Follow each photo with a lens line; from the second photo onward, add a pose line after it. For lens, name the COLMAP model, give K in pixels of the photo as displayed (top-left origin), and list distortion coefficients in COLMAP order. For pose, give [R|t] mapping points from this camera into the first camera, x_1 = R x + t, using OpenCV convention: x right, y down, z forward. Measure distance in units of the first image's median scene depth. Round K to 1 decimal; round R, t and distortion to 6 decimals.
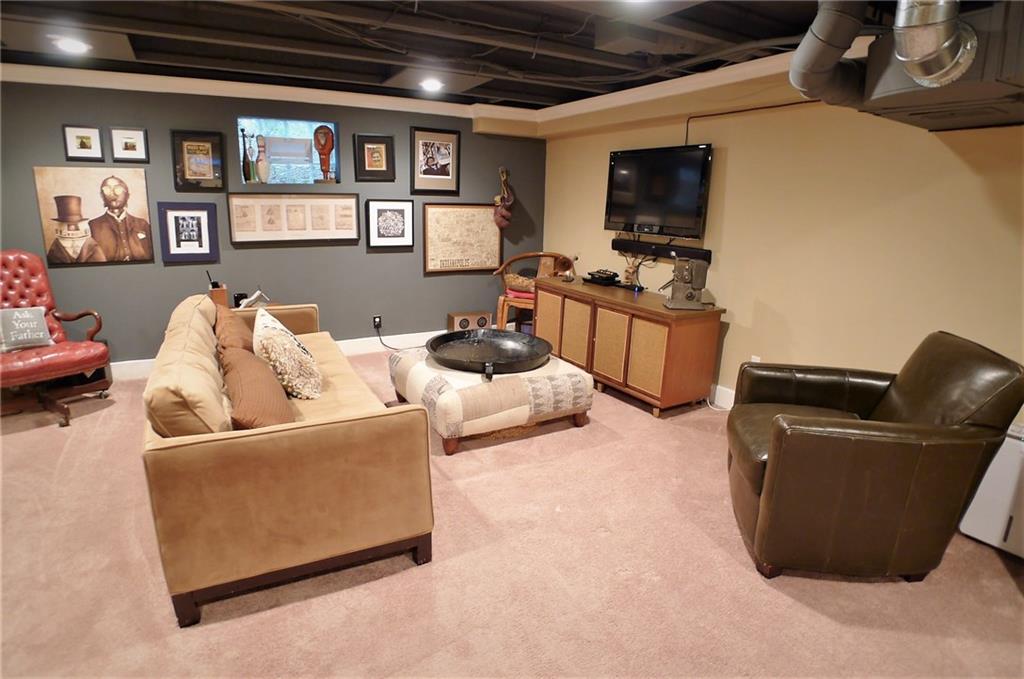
lens RADIAL K [[543.7, 0, 509.1], [0, 543.7, 342.0], [0, 0, 1]] dist [-0.102292, 0.029850]
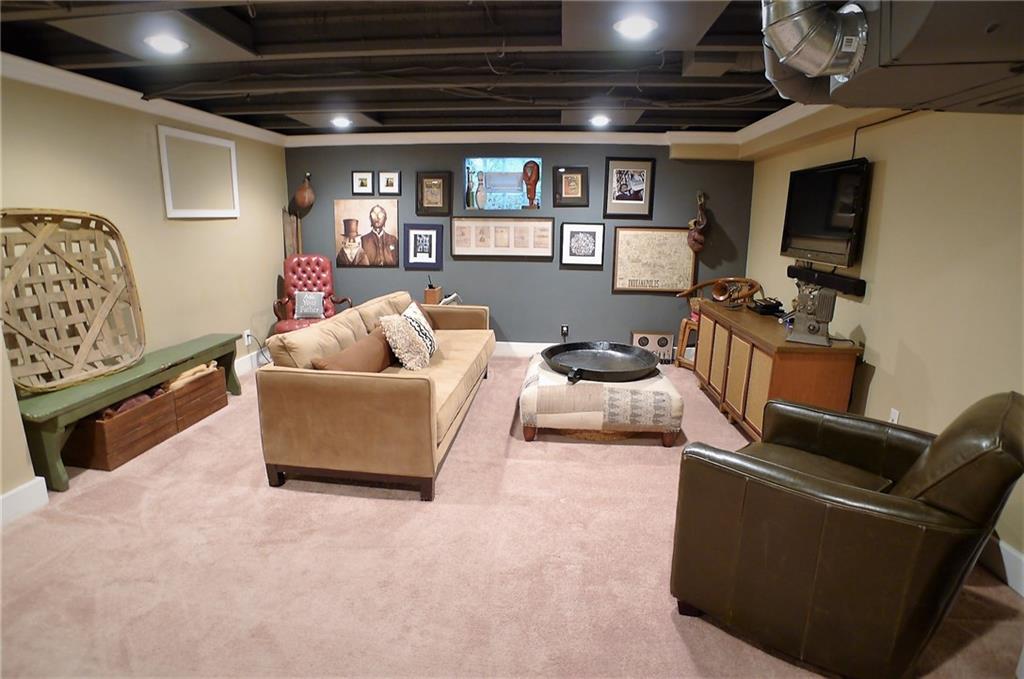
lens RADIAL K [[543.7, 0, 509.1], [0, 543.7, 342.0], [0, 0, 1]] dist [-0.102292, 0.029850]
pose [[0.822911, 0.110316, -0.557357, 0.341420], [-0.133528, 0.991045, -0.000993, 0.003260], [0.552256, 0.075240, 0.830272, -0.001753]]
